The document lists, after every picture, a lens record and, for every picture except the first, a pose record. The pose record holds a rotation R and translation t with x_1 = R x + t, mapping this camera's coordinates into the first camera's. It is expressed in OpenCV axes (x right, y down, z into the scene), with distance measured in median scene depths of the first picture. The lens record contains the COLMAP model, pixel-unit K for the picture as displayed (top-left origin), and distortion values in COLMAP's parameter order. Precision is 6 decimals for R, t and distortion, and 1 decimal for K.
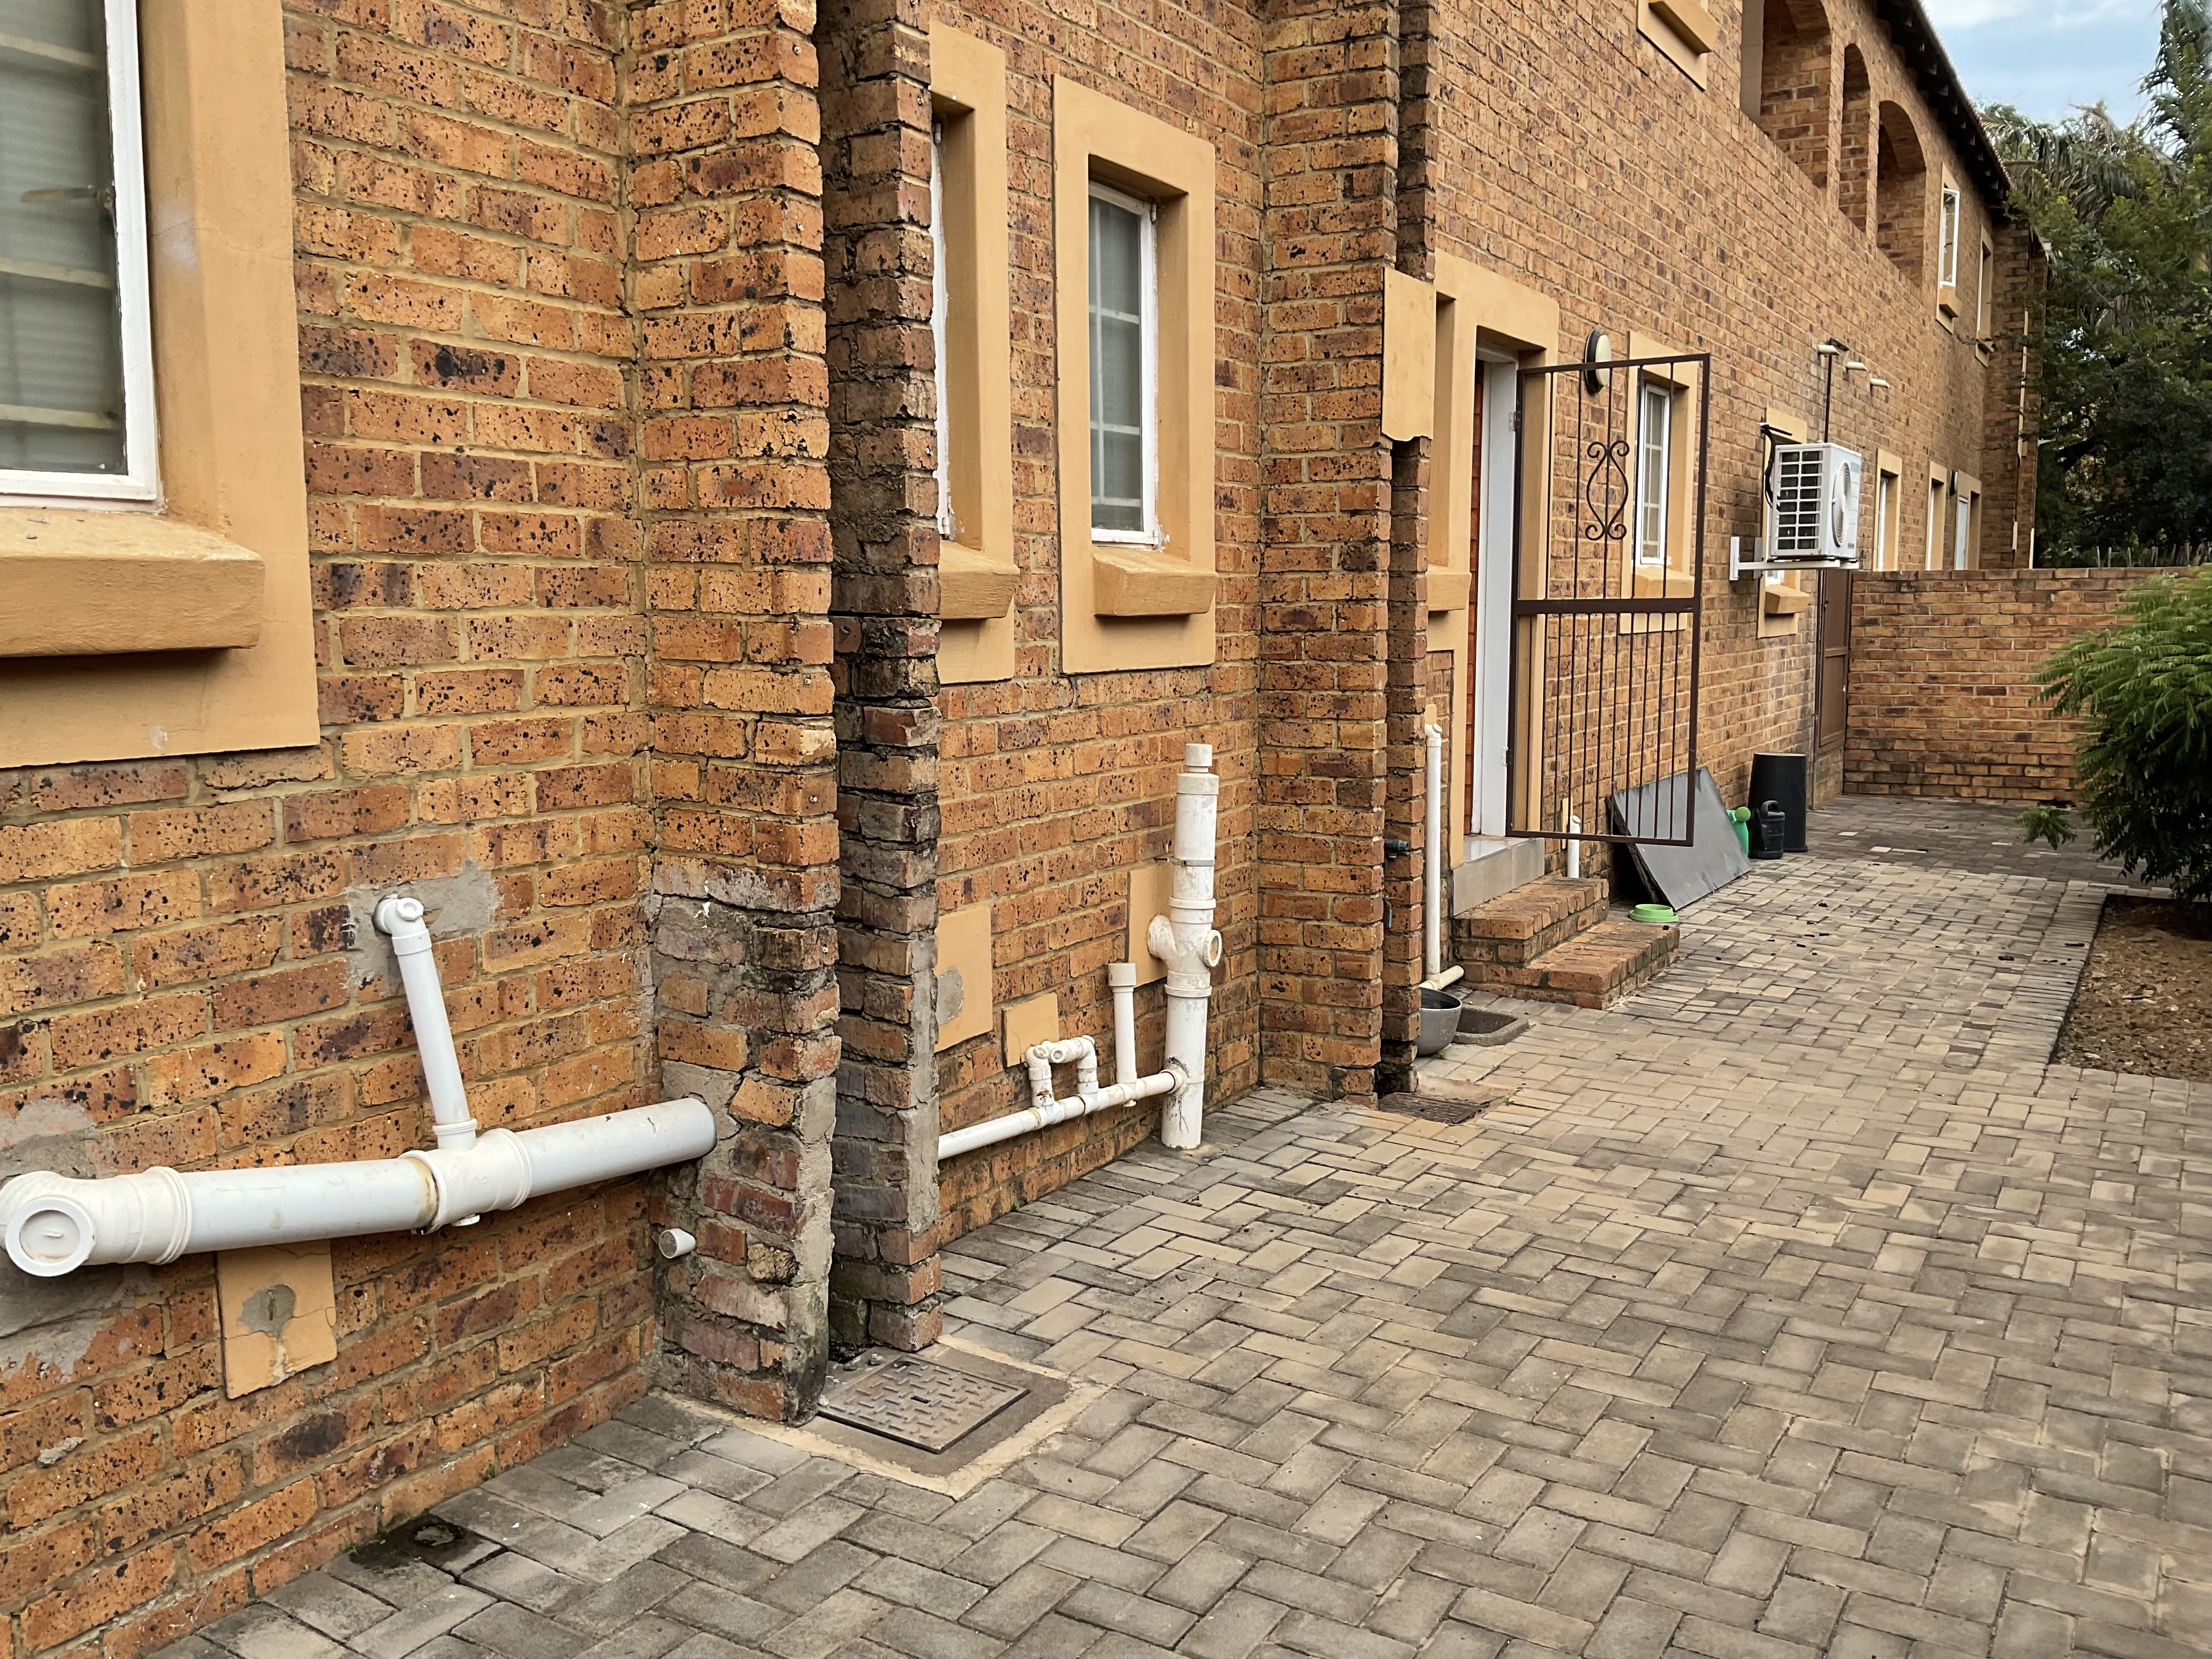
lens RADIAL K [[1855.7, 0, 1094.3], [0, 1855.7, 835.5], [0, 0, 1]] dist [0.107483, -0.203597]
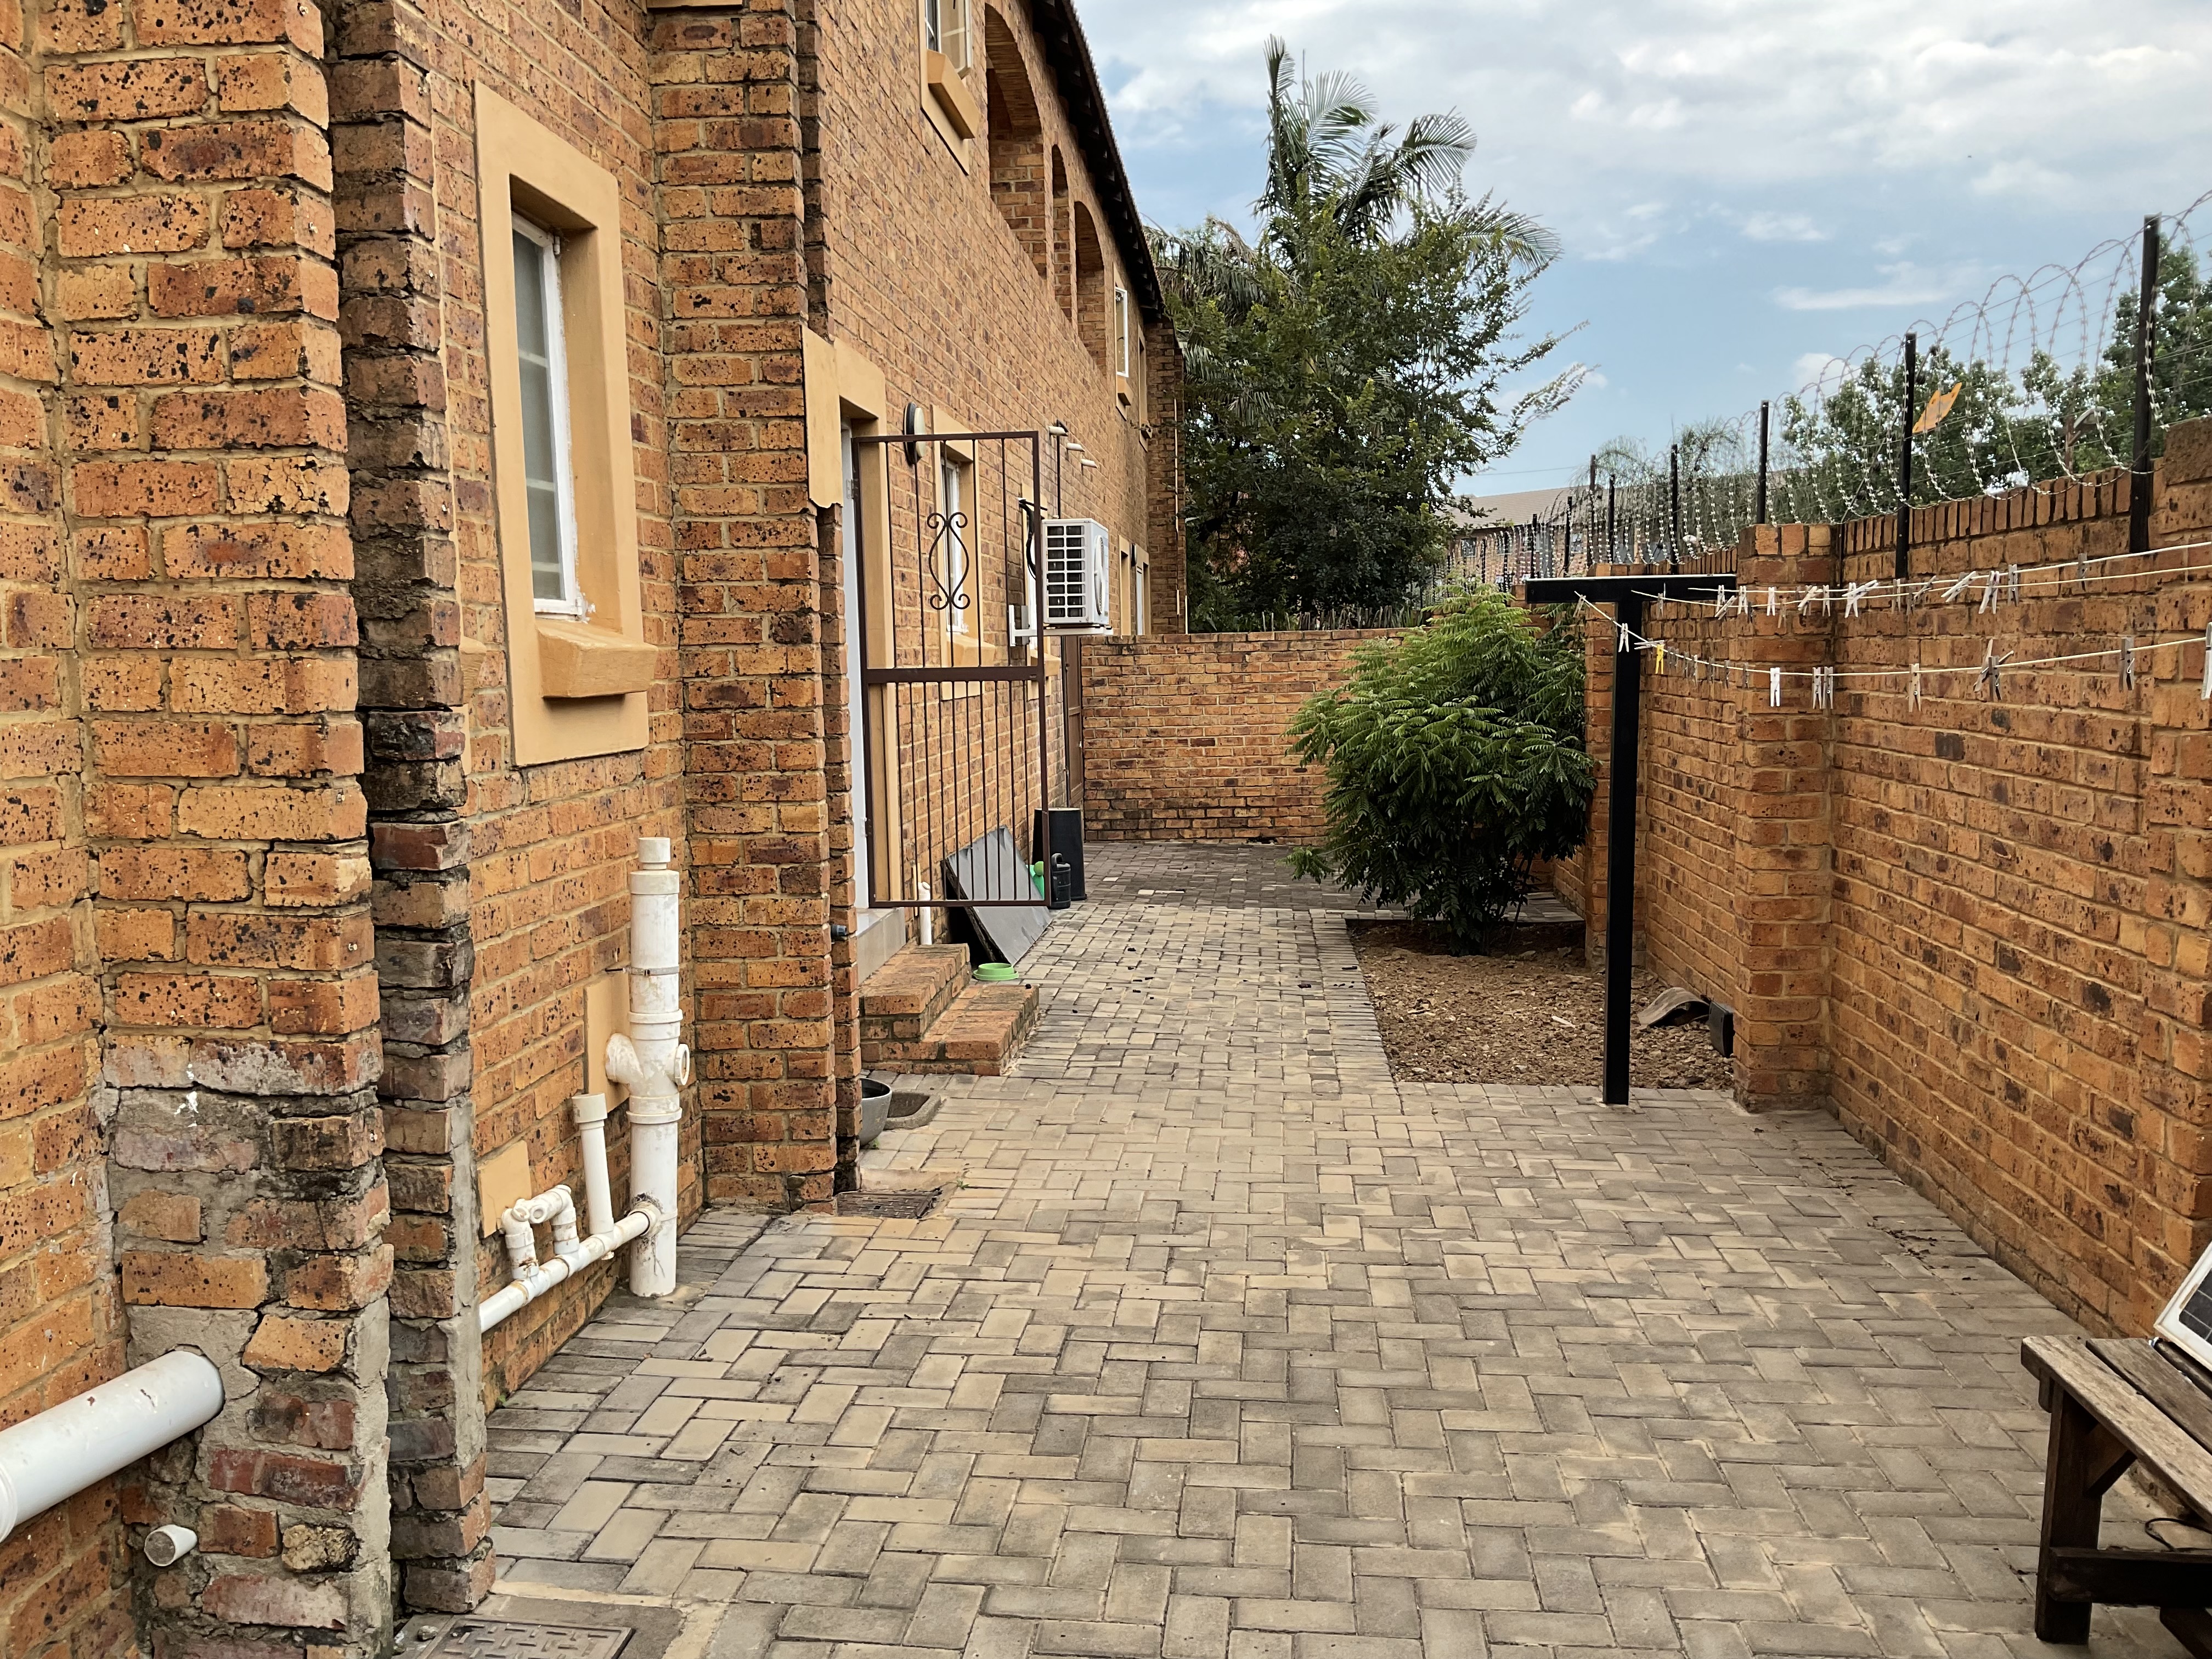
lens RADIAL K [[1855.7, 0, 1107.3], [0, 1855.7, 830.4], [0, 0, 1]] dist [0.107483, -0.203597]
pose [[0.899149, -0.053171, 0.434400, -0.144083], [0.067857, 0.997526, -0.018357, -0.022613], [-0.432349, 0.045983, 0.900533, 0.101984]]
